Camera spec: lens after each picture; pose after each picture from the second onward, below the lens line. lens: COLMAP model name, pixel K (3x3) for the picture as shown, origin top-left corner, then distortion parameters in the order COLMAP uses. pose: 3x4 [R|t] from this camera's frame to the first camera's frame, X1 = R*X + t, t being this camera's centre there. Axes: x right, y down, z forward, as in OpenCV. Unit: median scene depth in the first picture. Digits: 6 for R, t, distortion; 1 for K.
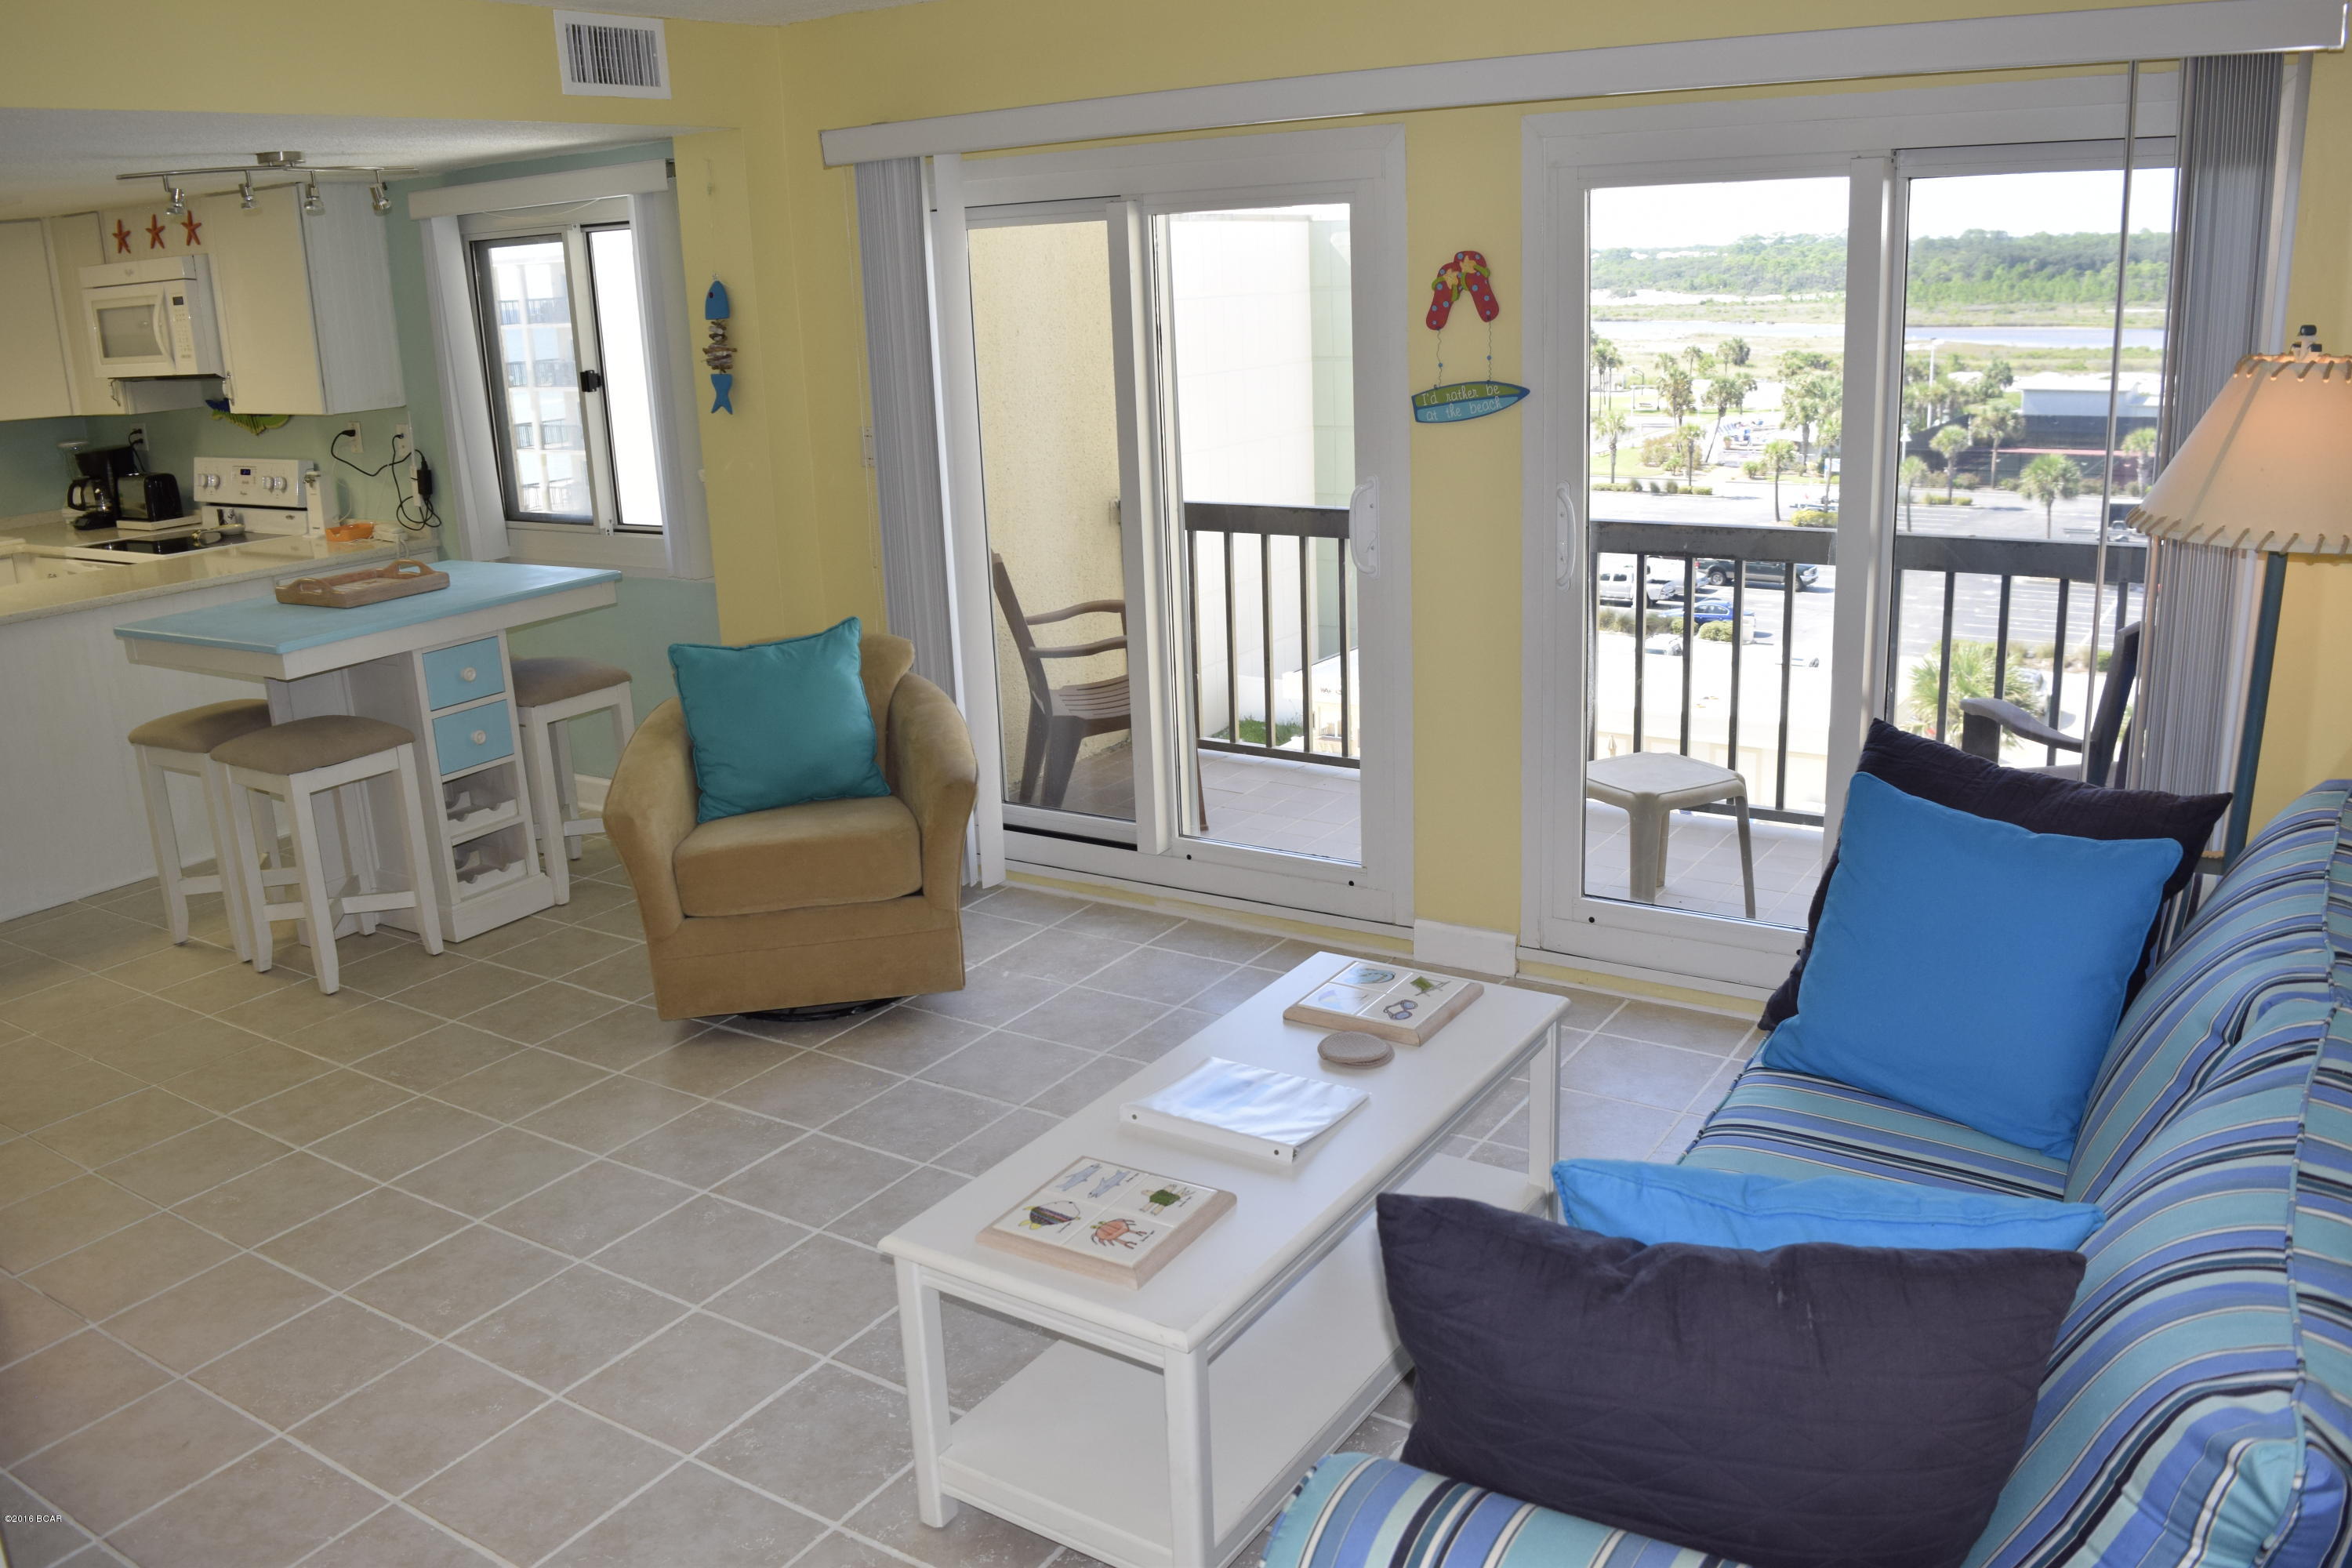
lens RADIAL K [[1853.3, 0, 1160.7], [0, 1853.3, 759.2], [0, 0, 1]] dist [-0.095583, 0.024427]
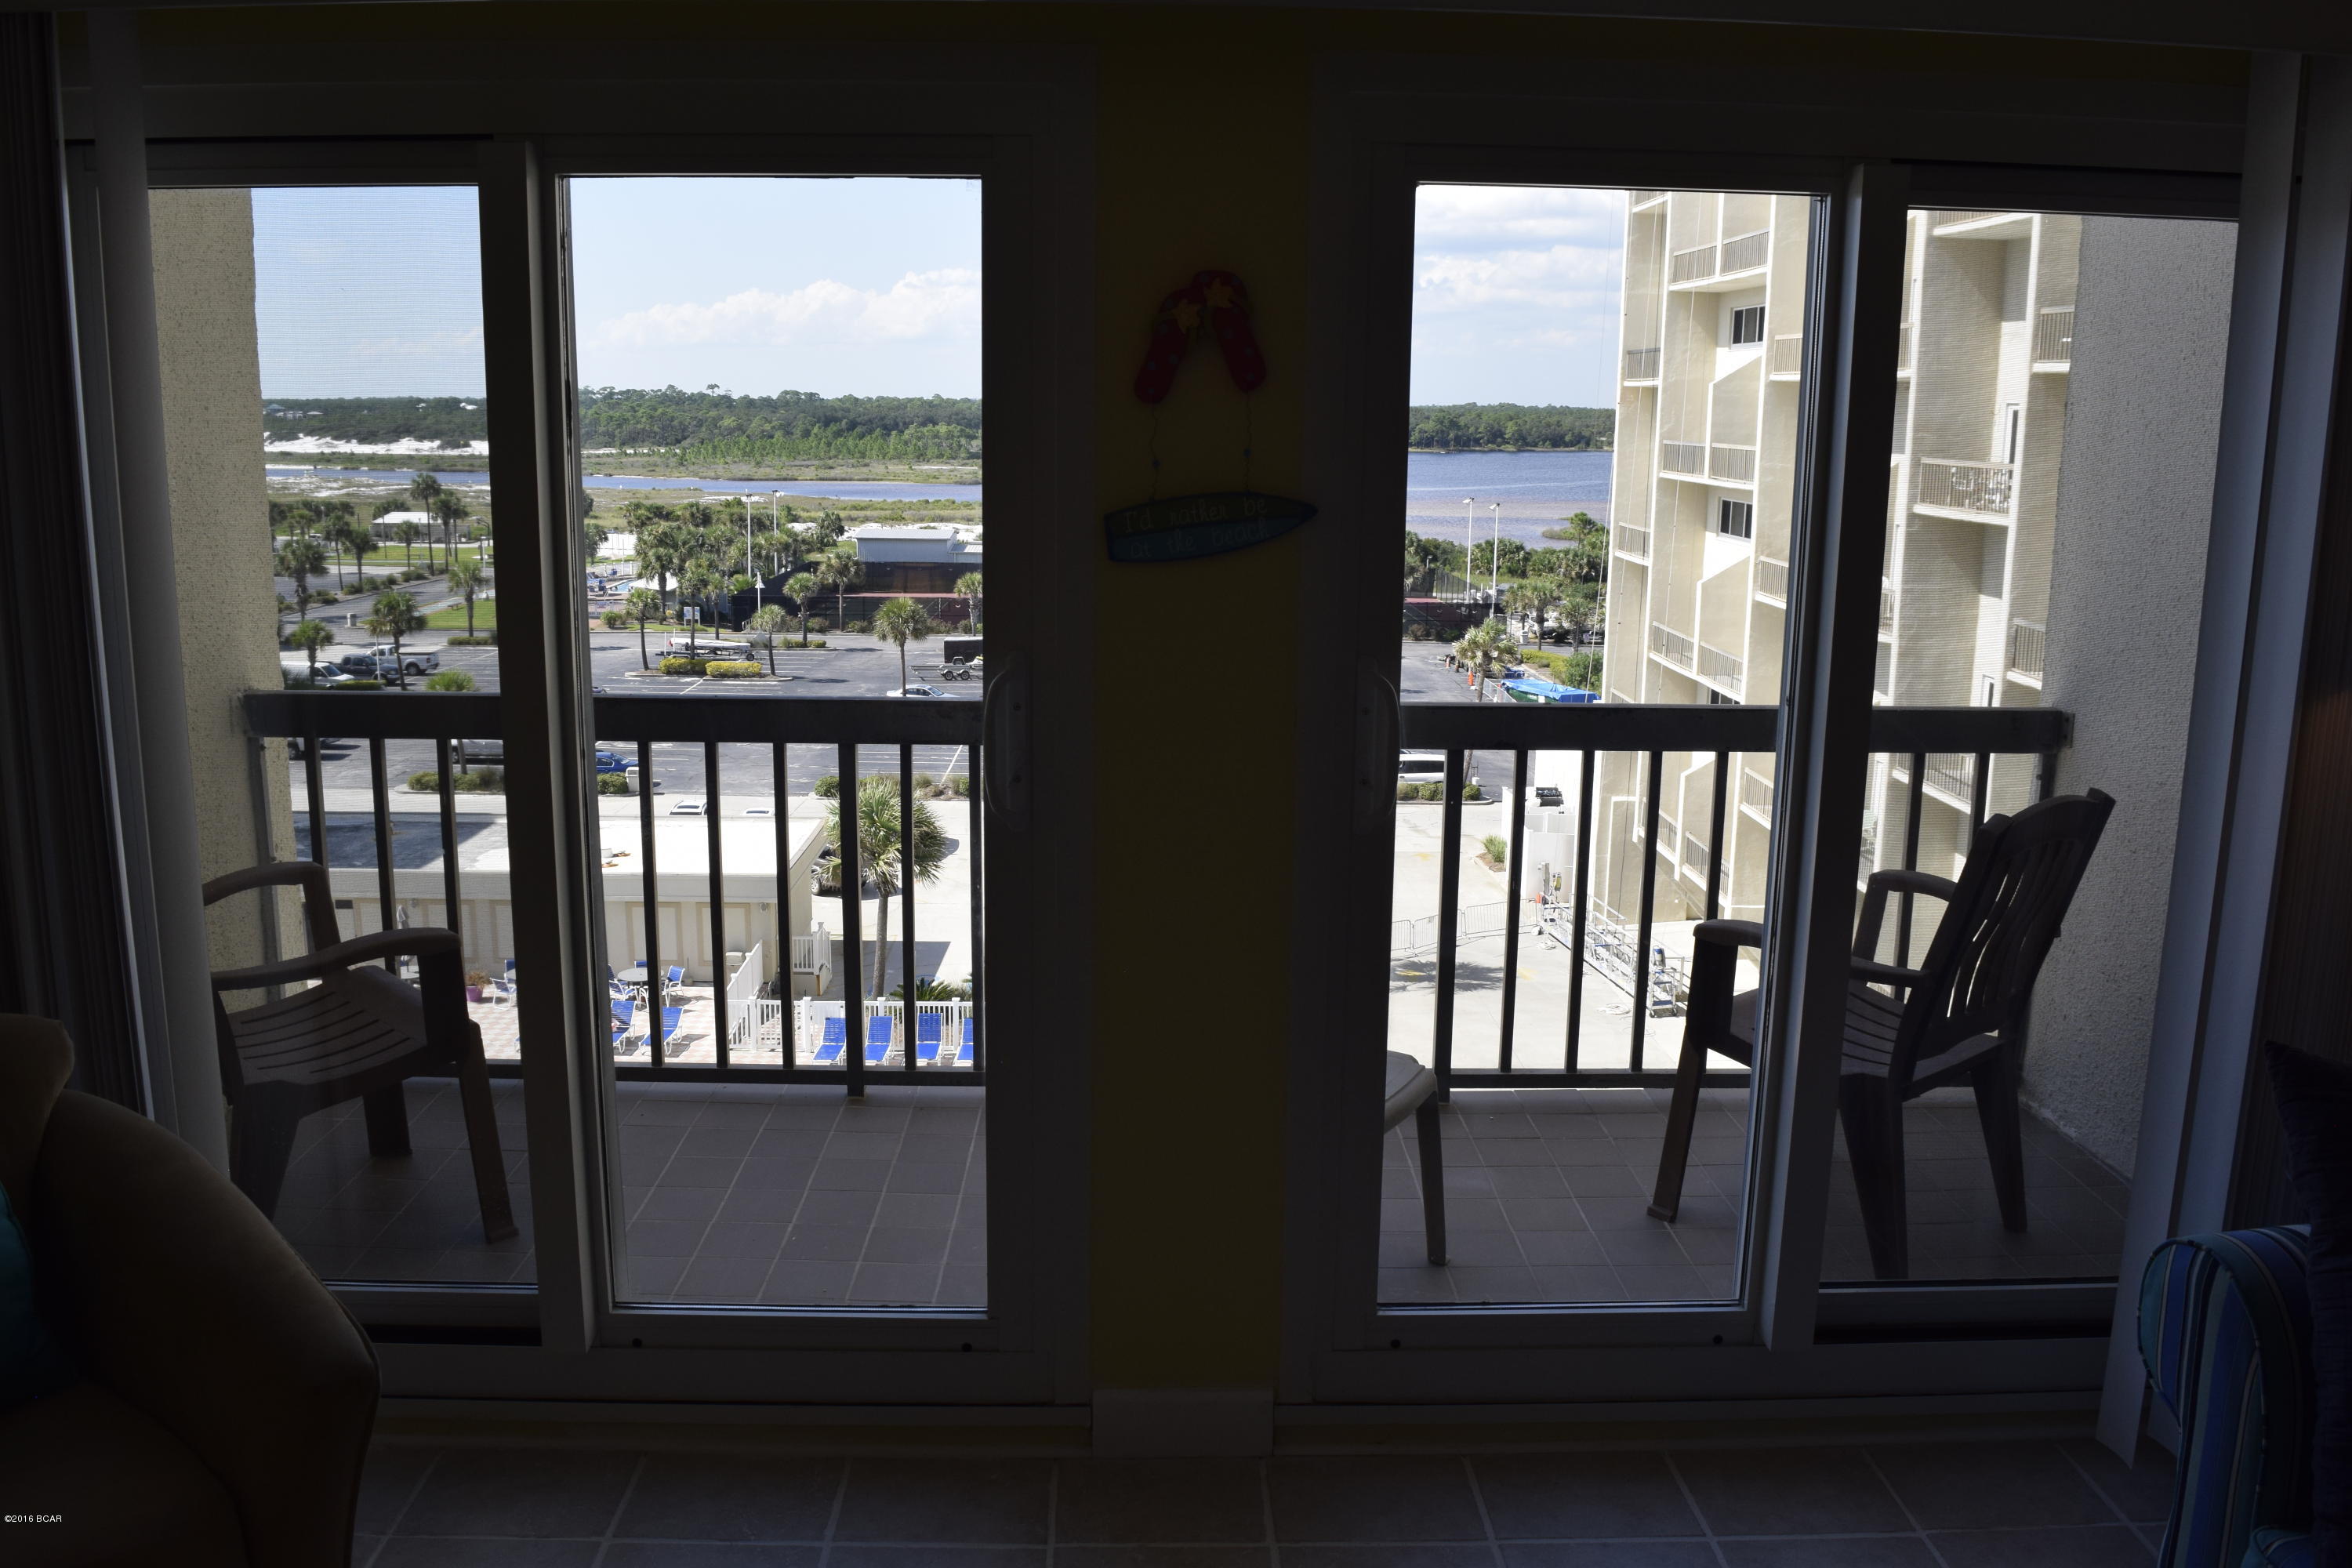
lens RADIAL K [[1853.3, 0, 1160.7], [0, 1853.3, 759.2], [0, 0, 1]] dist [-0.095583, 0.024427]
pose [[0.821018, -0.054814, 0.568265, -0.103406], [0.100502, 0.993712, -0.049350, -0.051466], [-0.561987, 0.097629, 0.821364, 0.295397]]
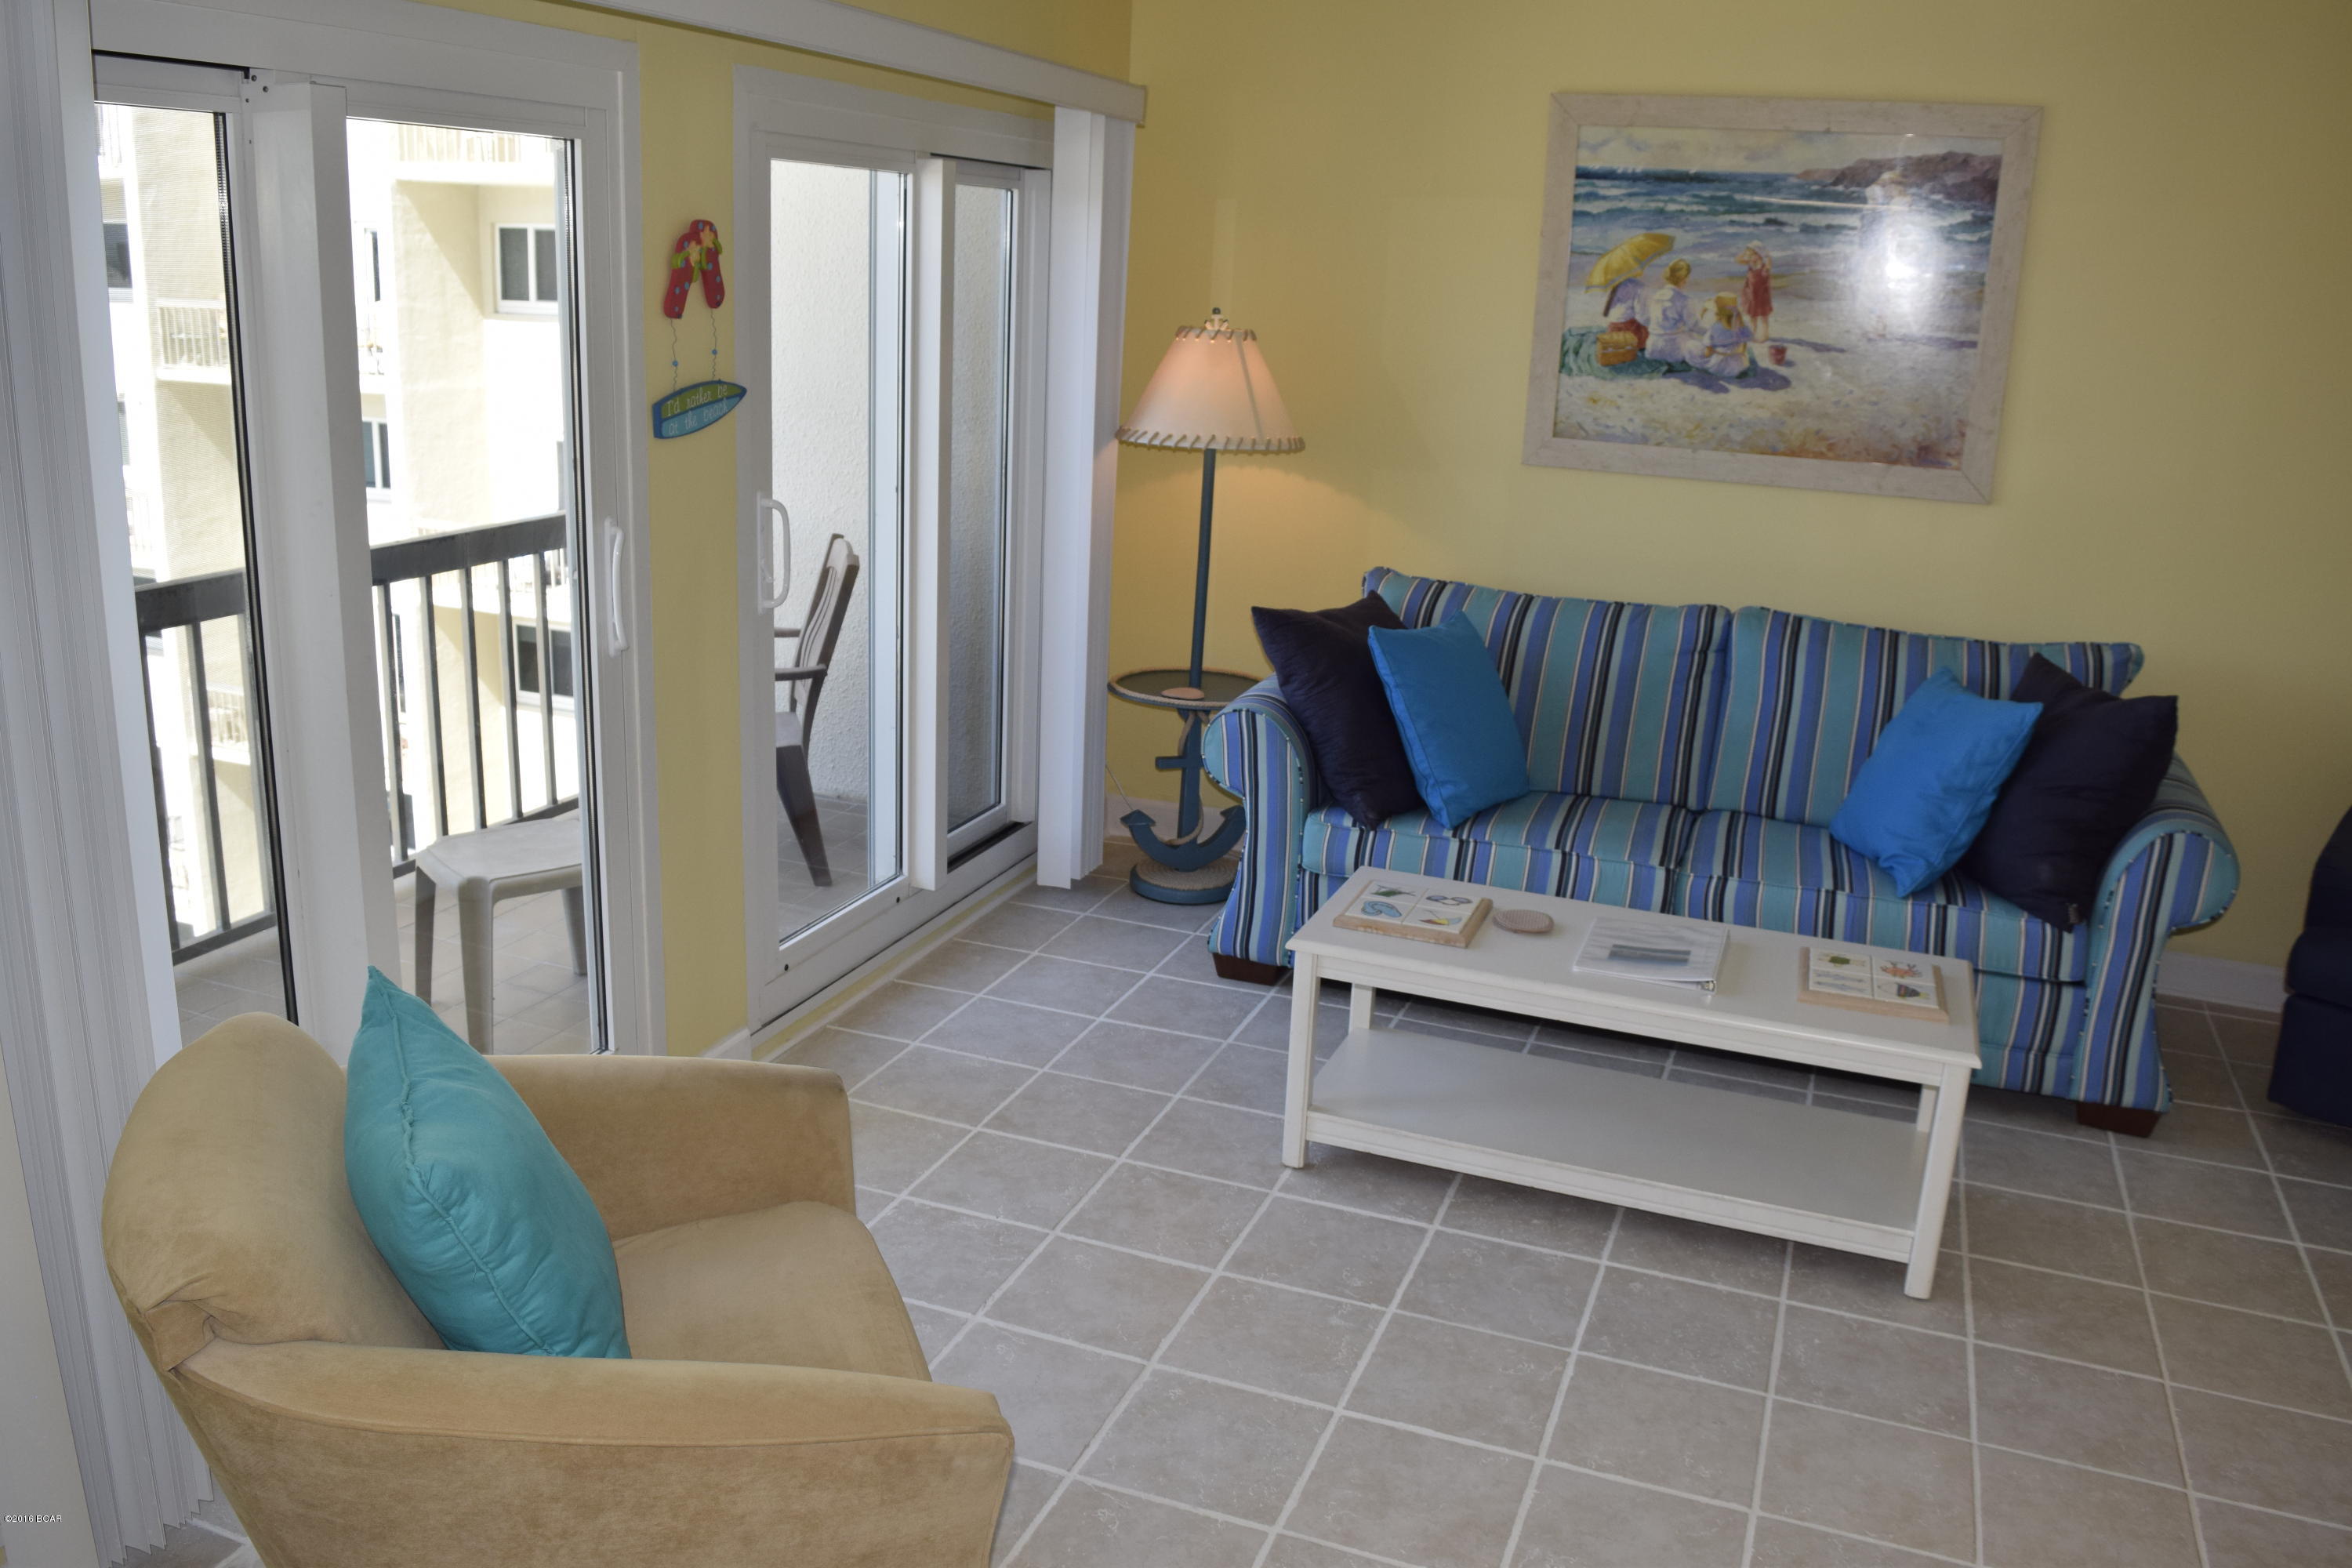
lens RADIAL K [[1853.3, 0, 1160.7], [0, 1853.3, 759.2], [0, 0, 1]] dist [-0.095583, 0.024427]
pose [[-0.208830, -0.221877, 0.952450, -0.376370], [0.223526, 0.937312, 0.267360, -0.122370], [-0.952064, 0.268730, -0.146143, 0.539206]]
